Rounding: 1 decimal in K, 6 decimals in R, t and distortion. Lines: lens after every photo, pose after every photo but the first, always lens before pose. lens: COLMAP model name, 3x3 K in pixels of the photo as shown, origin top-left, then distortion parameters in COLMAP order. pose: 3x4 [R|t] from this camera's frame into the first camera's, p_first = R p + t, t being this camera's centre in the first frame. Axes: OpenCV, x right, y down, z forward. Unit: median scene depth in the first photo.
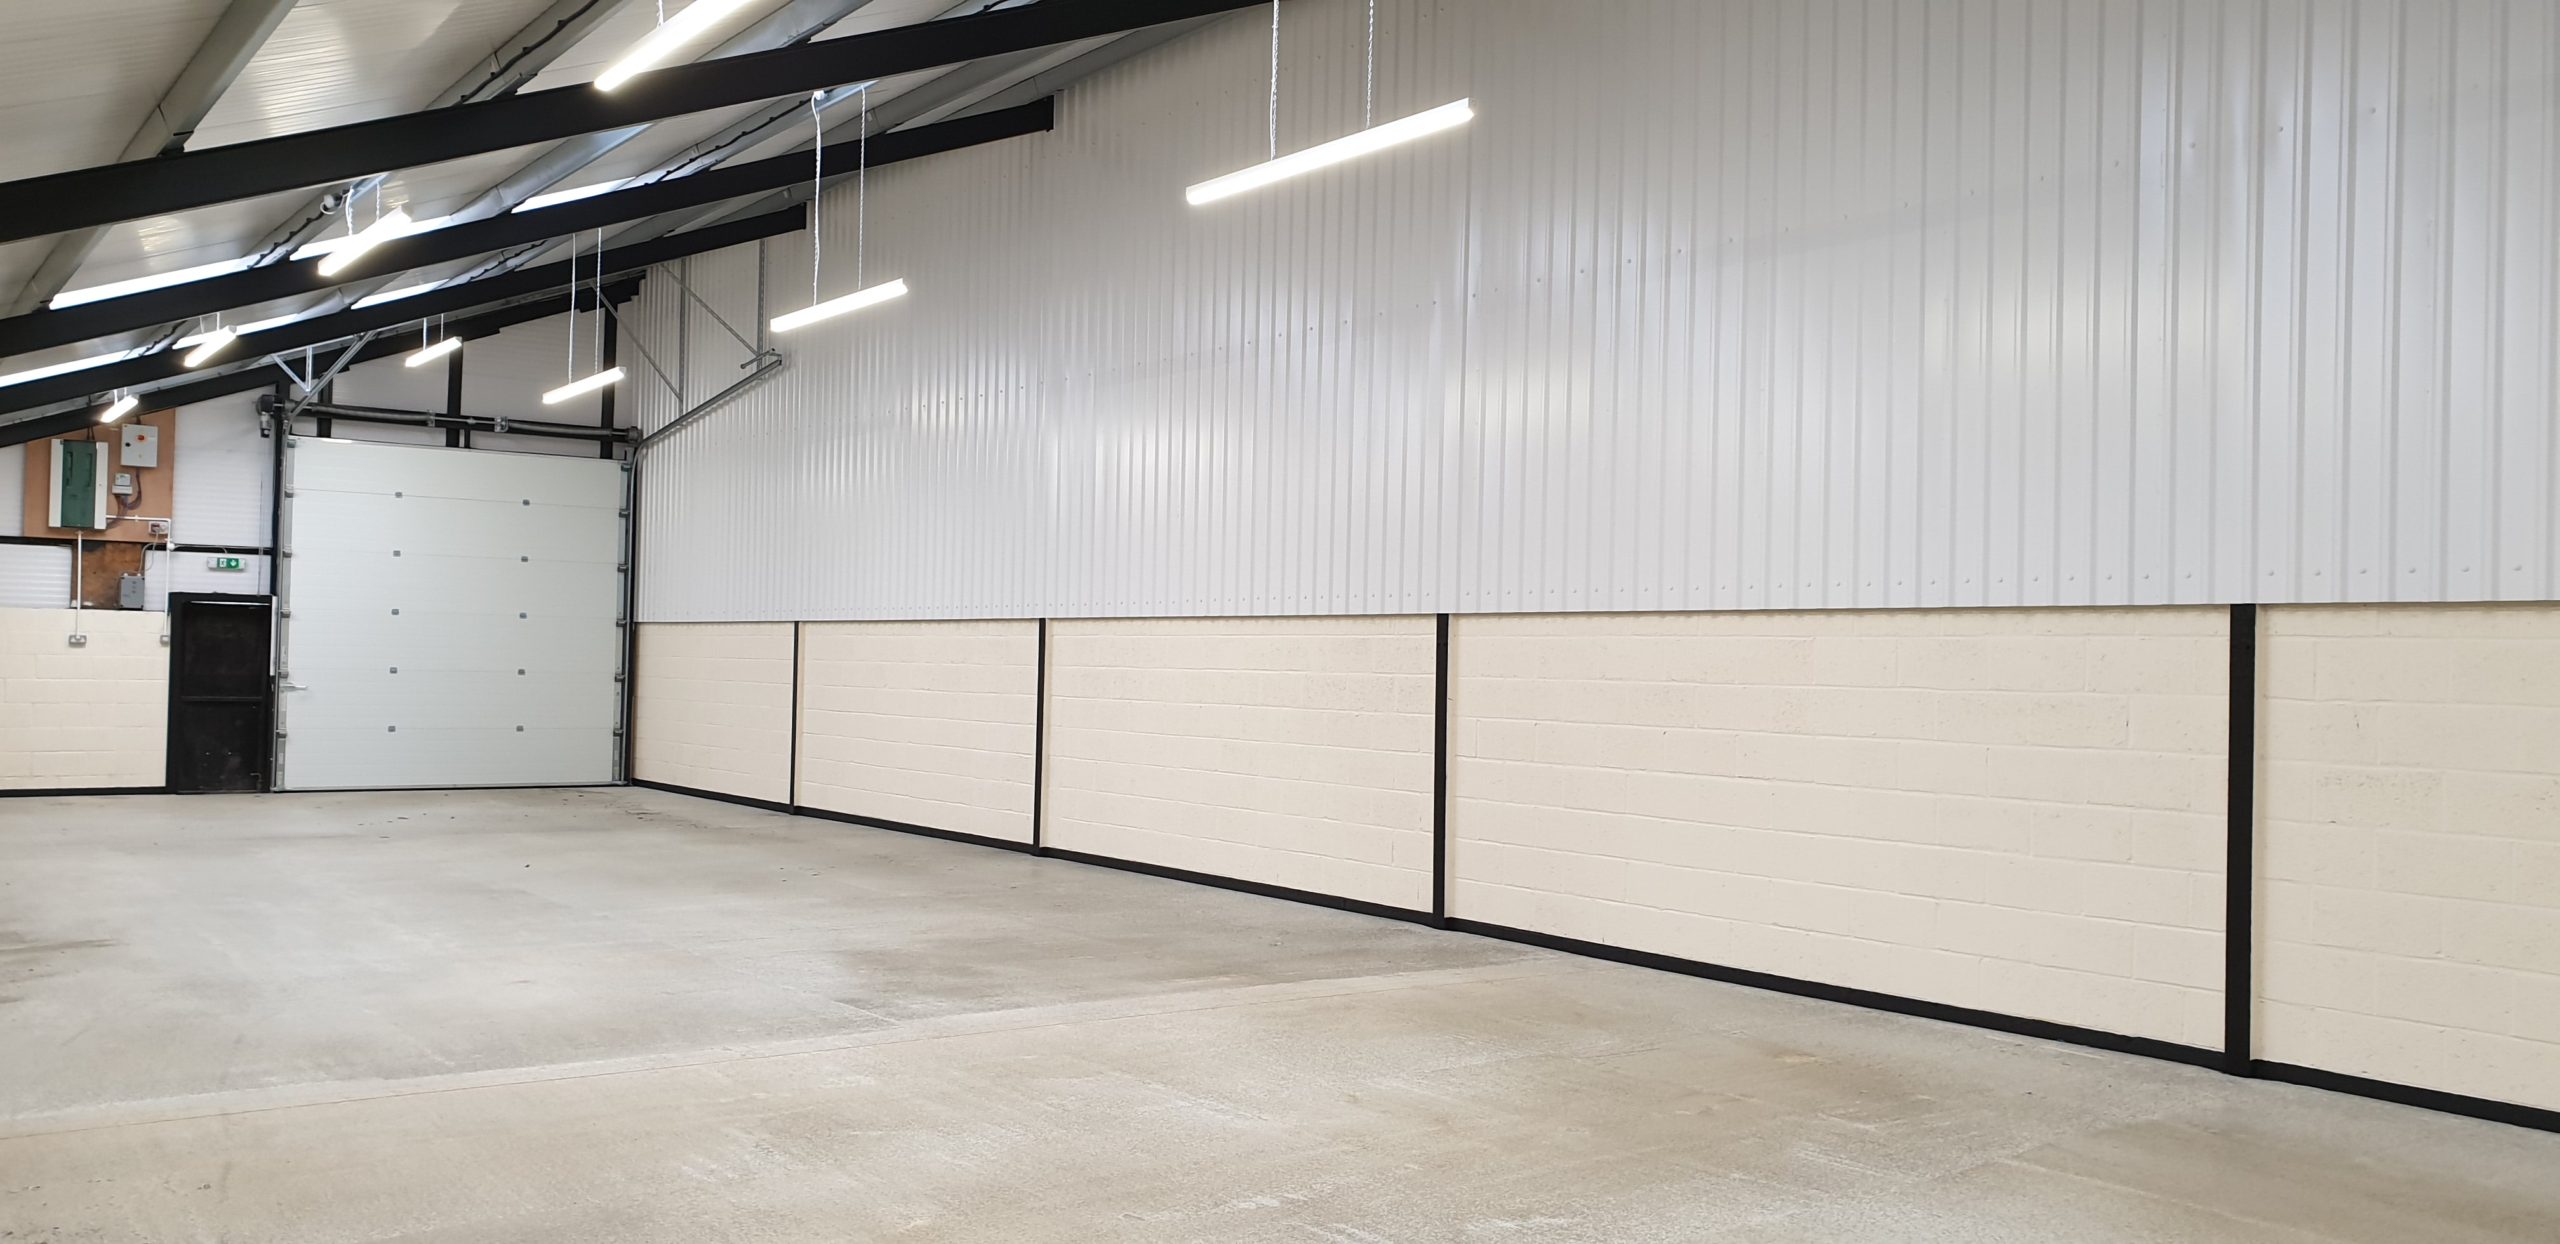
lens RADIAL K [[2027.6, 0, 1280.0], [0, 2027.6, 622.0], [0, 0, 1]] dist [0.000592, 0.001991]
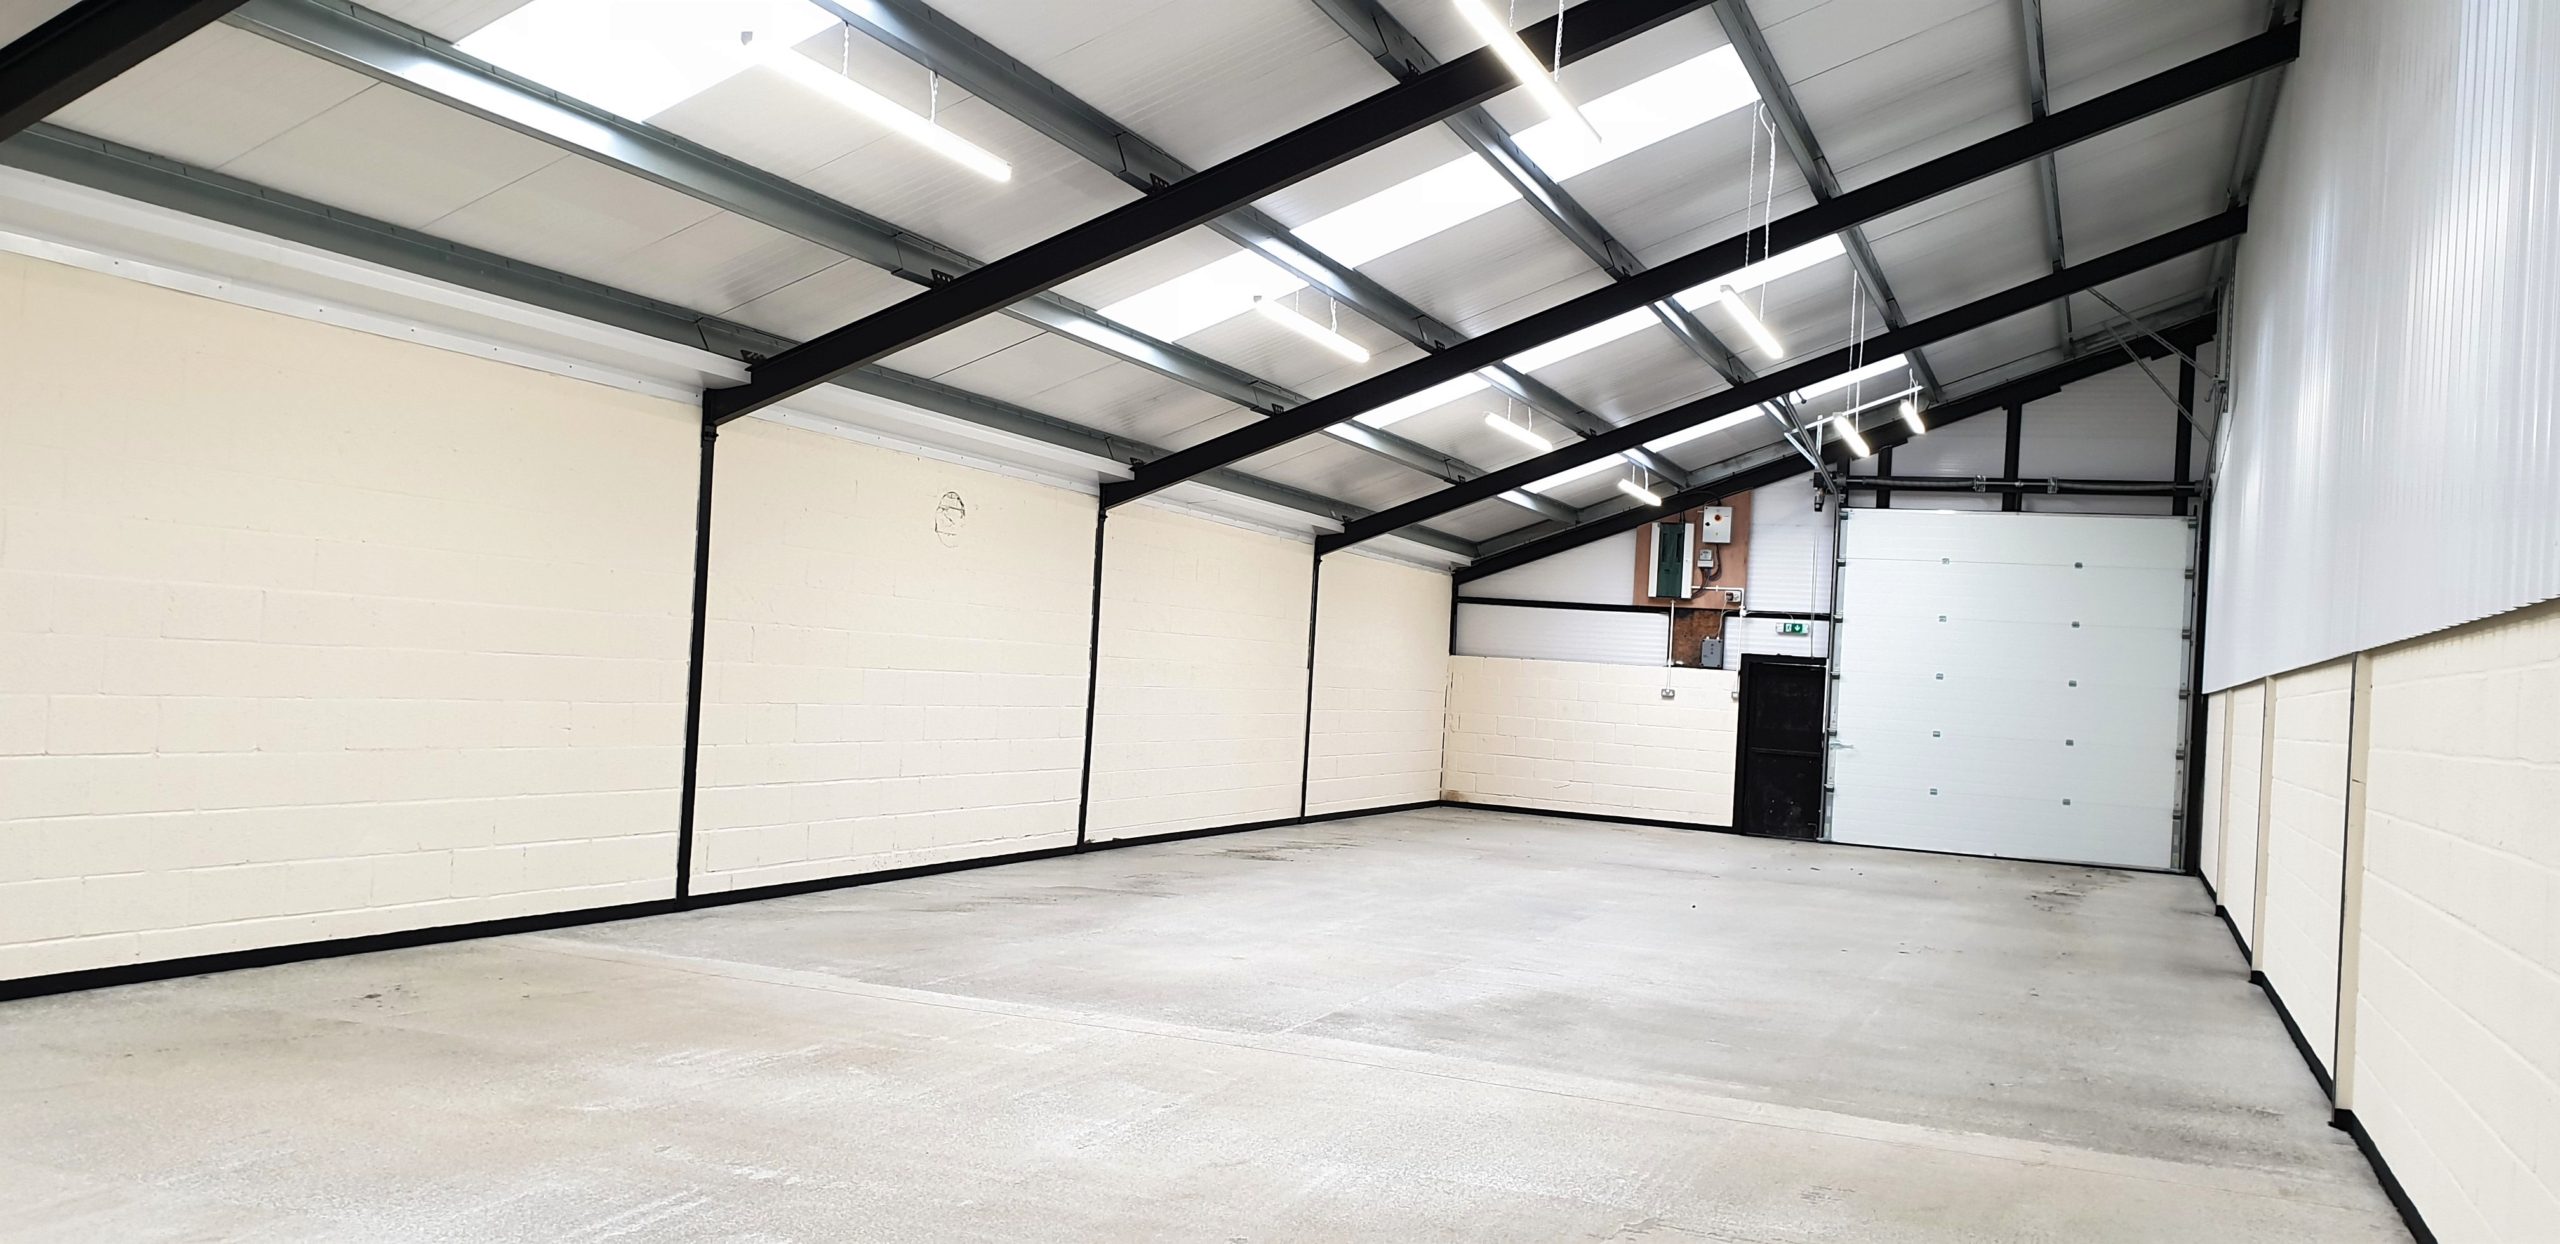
lens RADIAL K [[2027.6, 0, 1280.0], [0, 2027.6, 622.0], [0, 0, 1]] dist [0.000592, 0.001991]
pose [[0.489214, -0.010243, -0.872104, 0.298743], [-0.033724, 0.998961, -0.030651, 0.010473], [0.871512, 0.044406, 0.488360, 0.225192]]
